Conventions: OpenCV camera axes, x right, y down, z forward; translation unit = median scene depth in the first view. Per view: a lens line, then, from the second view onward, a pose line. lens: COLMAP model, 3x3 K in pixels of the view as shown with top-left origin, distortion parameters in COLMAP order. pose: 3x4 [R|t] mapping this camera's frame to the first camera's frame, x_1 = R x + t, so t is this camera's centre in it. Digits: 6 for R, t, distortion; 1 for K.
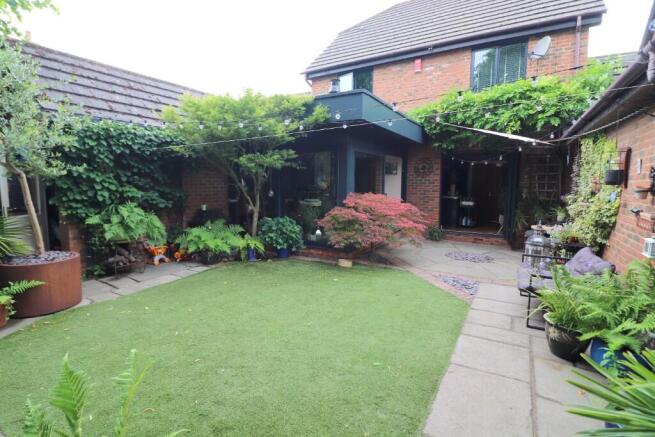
lens RADIAL K [[321.2, 0, 323.6], [0, 321.2, 216.9], [0, 0, 1]] dist [-0.024379, -0.000202]
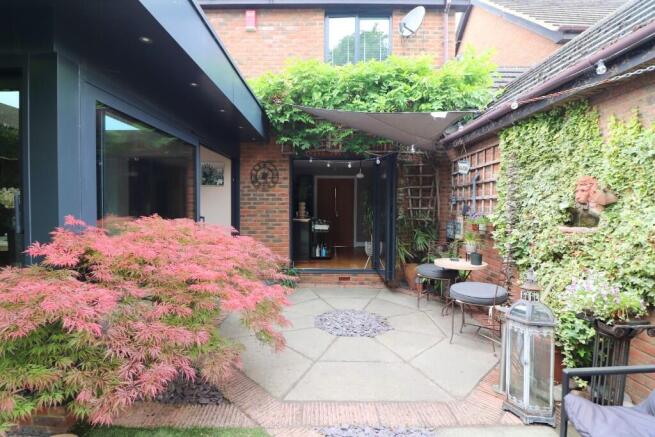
lens RADIAL K [[307.3, 0, 321.0], [0, 307.3, 215.5], [0, 0, 1]] dist [-0.008240, -0.006976]
pose [[0.865228, -0.019321, 0.501006, 0.105350], [0.055492, 0.996808, -0.057393, -0.034060], [-0.498298, 0.077460, 0.863539, 0.444888]]
